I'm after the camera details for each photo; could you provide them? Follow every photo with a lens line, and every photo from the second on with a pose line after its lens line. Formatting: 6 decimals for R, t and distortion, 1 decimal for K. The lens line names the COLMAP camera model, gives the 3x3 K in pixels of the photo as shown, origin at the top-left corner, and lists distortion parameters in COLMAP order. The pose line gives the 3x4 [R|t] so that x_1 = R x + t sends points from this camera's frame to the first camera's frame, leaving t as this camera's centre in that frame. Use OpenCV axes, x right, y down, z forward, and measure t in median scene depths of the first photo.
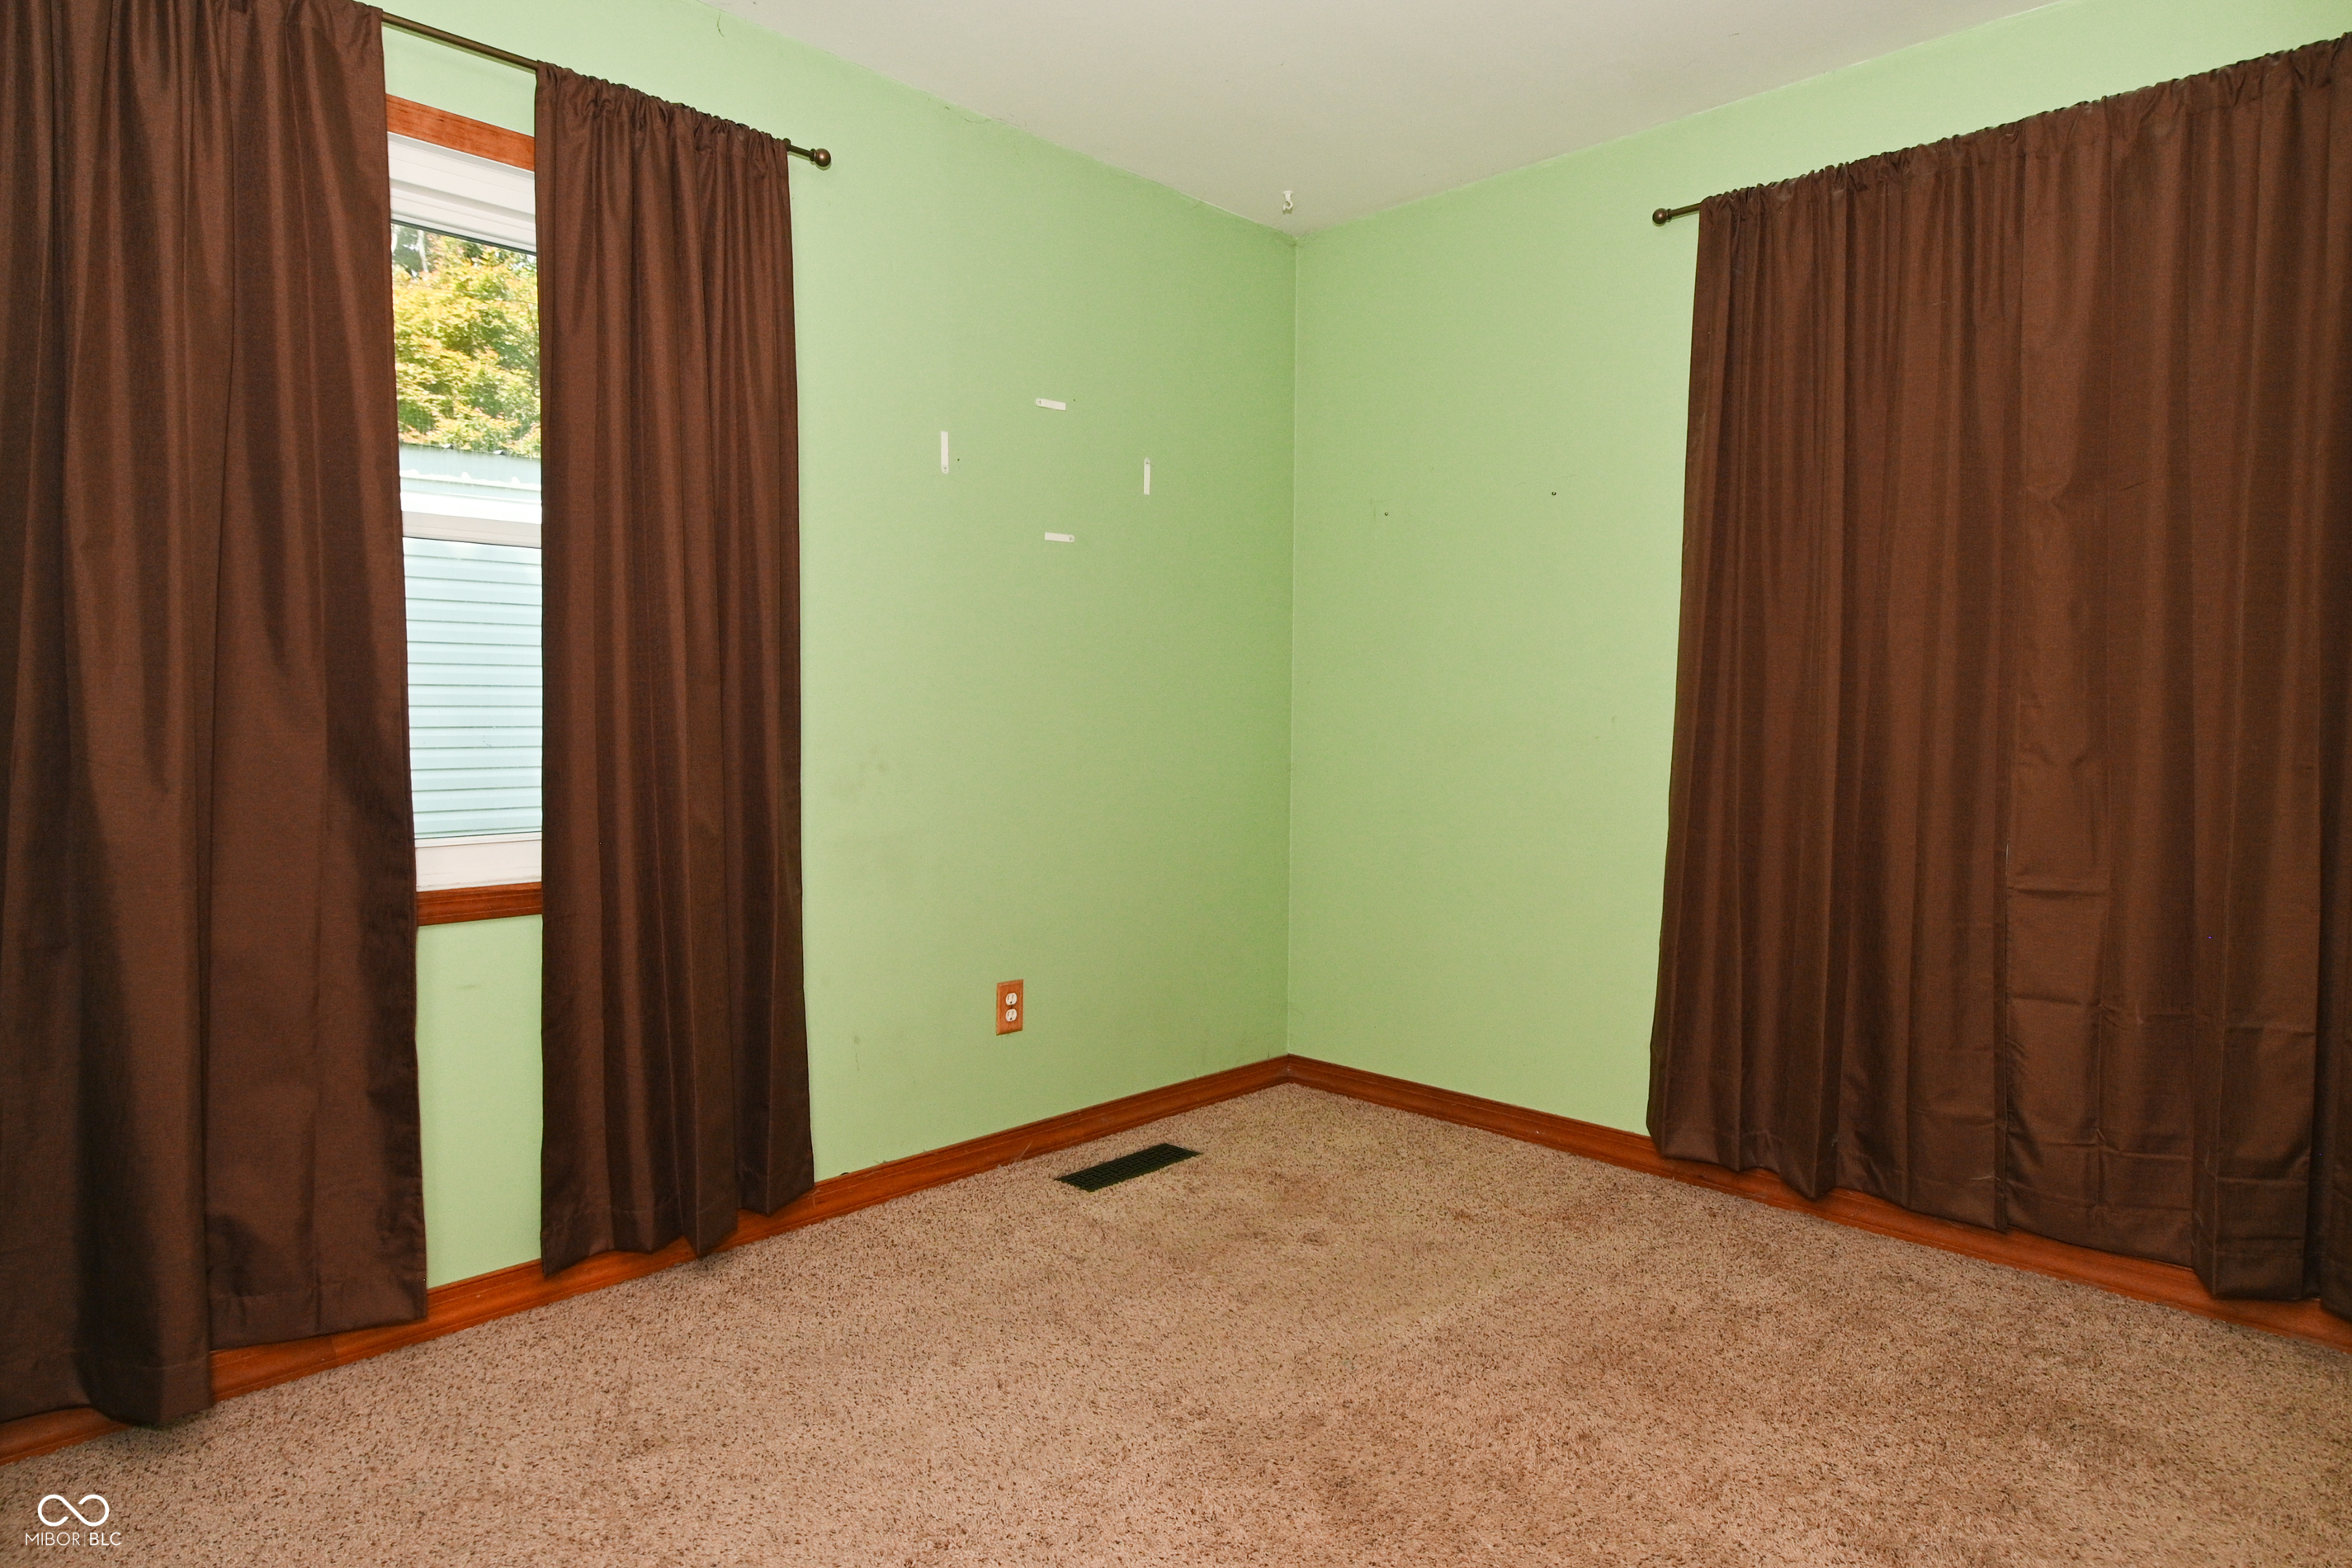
lens RADIAL K [[1313.4, 0, 1168.4], [0, 1313.4, 767.5], [0, 0, 1]] dist [0.014692, -0.018510]
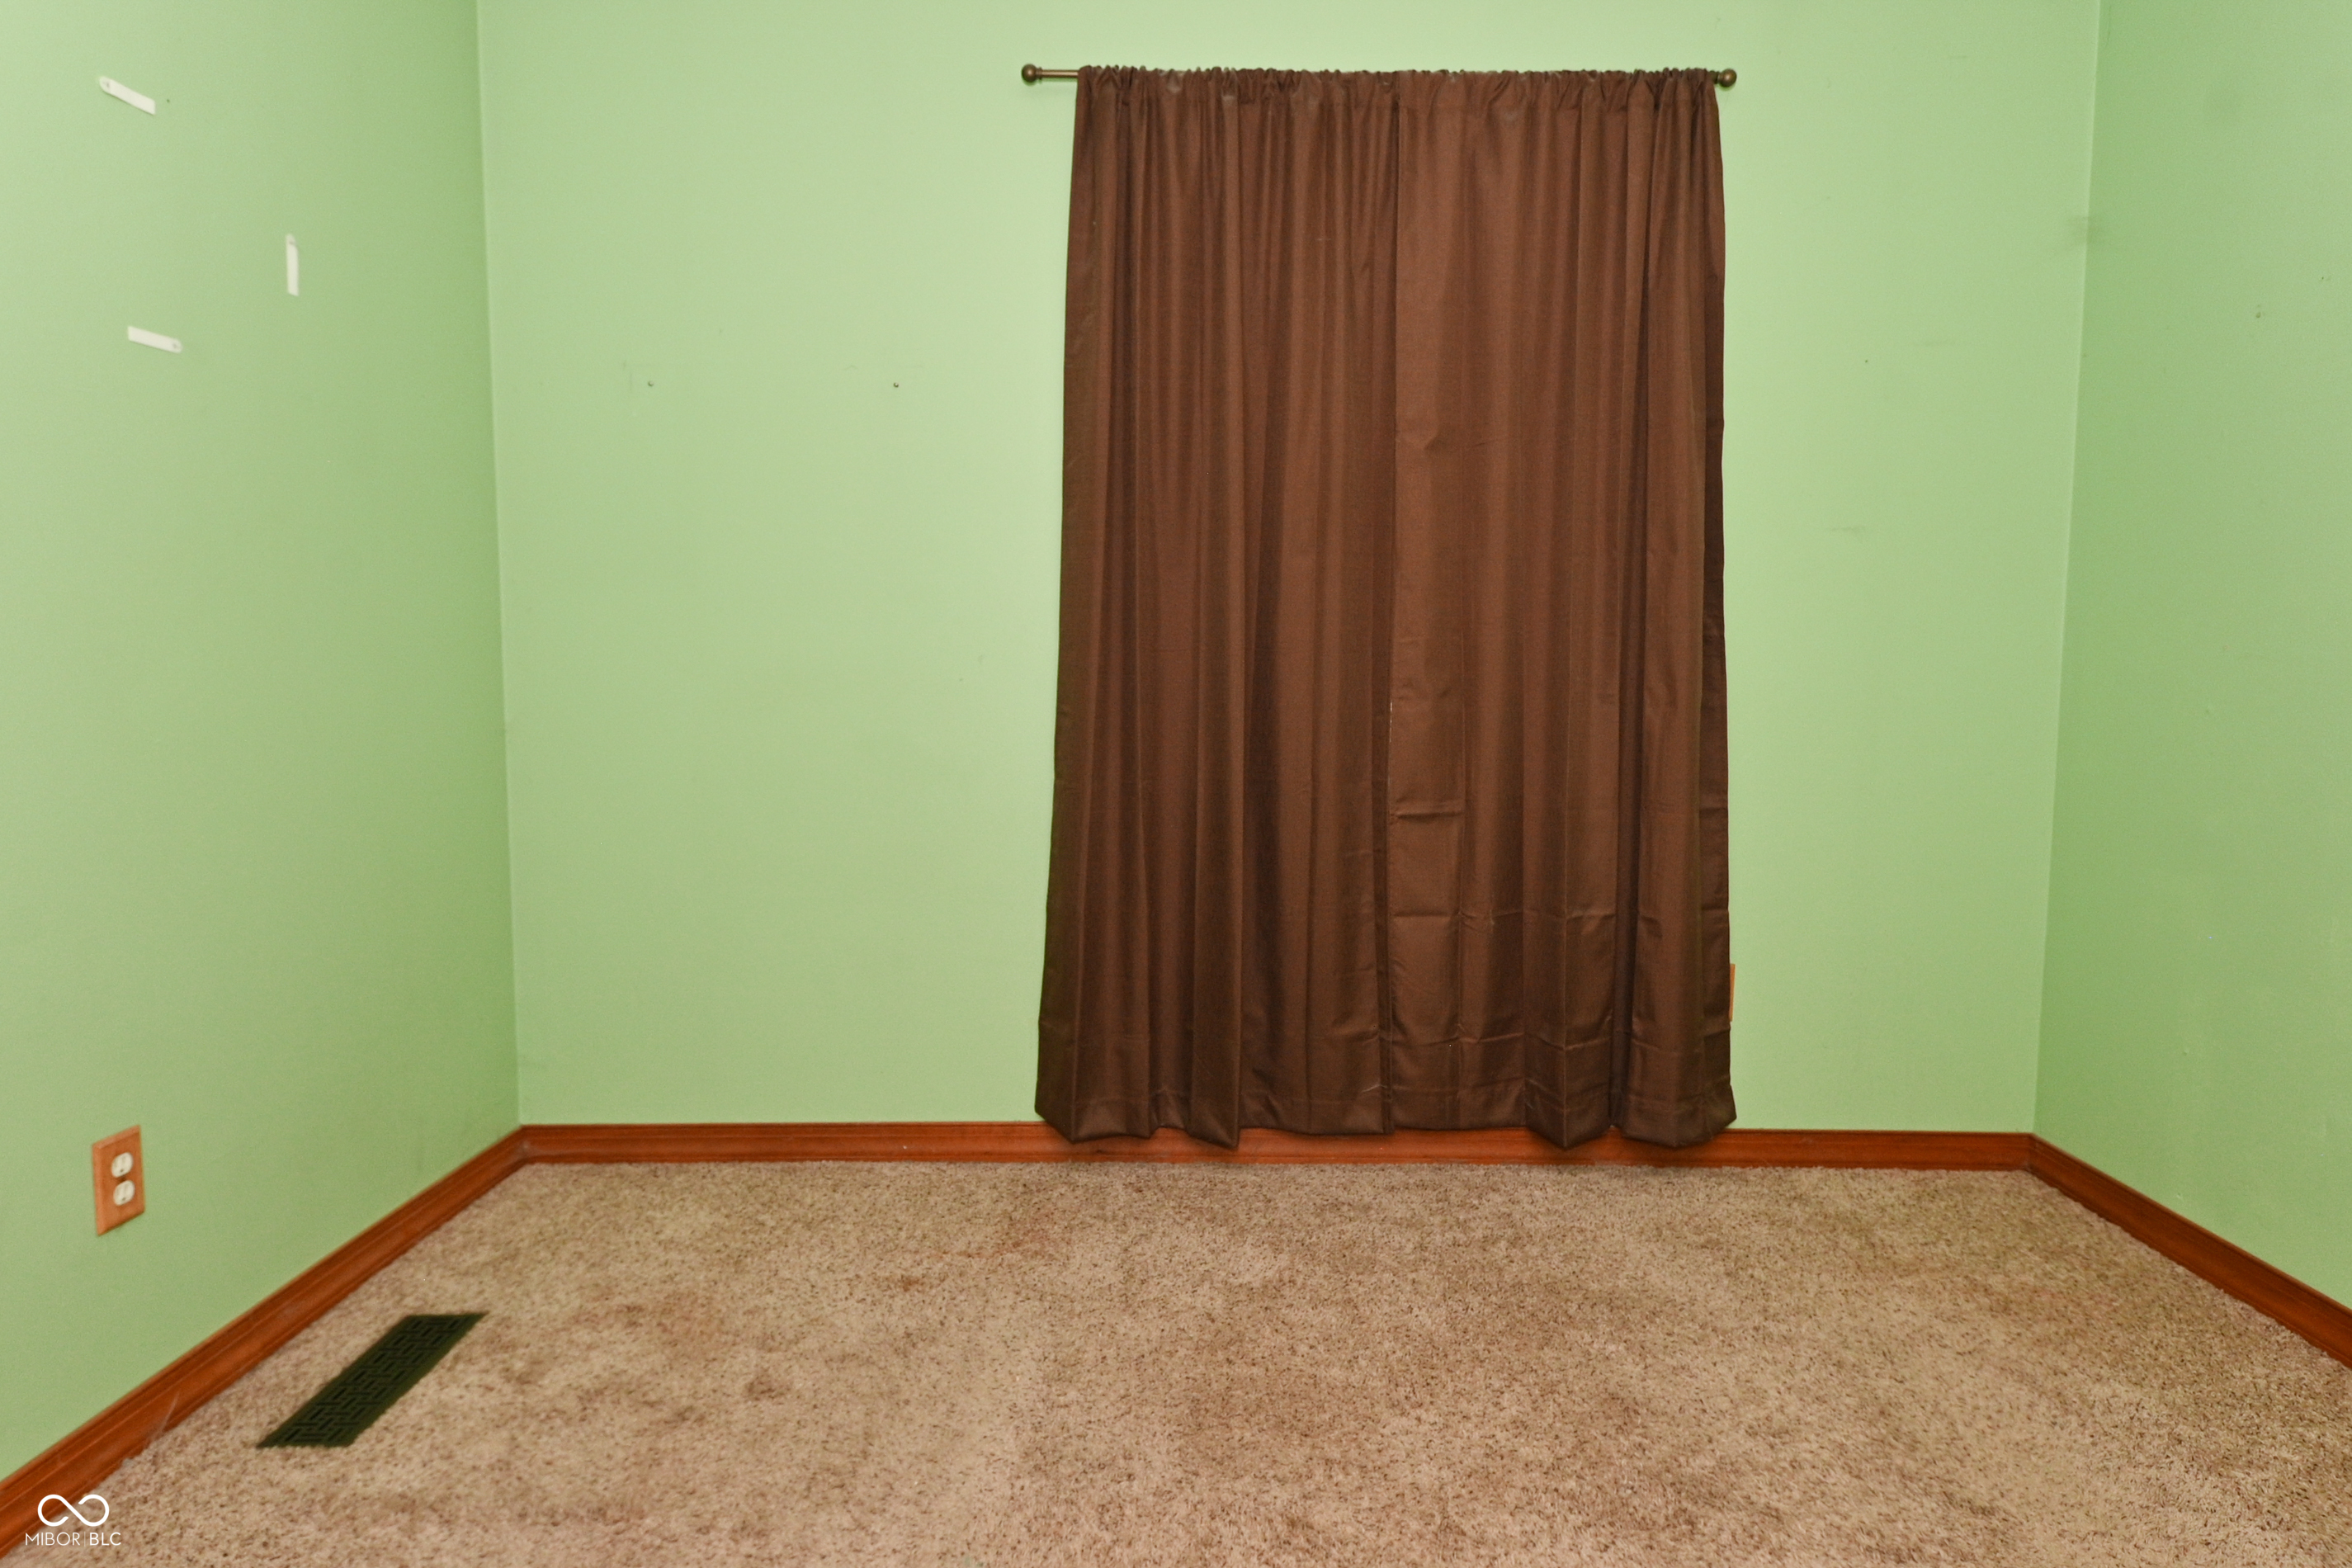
lens RADIAL K [[1313.4, 0, 1186.6], [0, 1313.4, 767.8], [0, 0, 1]] dist [0.014692, -0.018510]
pose [[0.715509, -0.062462, 0.695806, -0.185660], [0.031208, 0.997858, 0.057485, -0.010999], [-0.697906, -0.019416, 0.715926, 0.307162]]
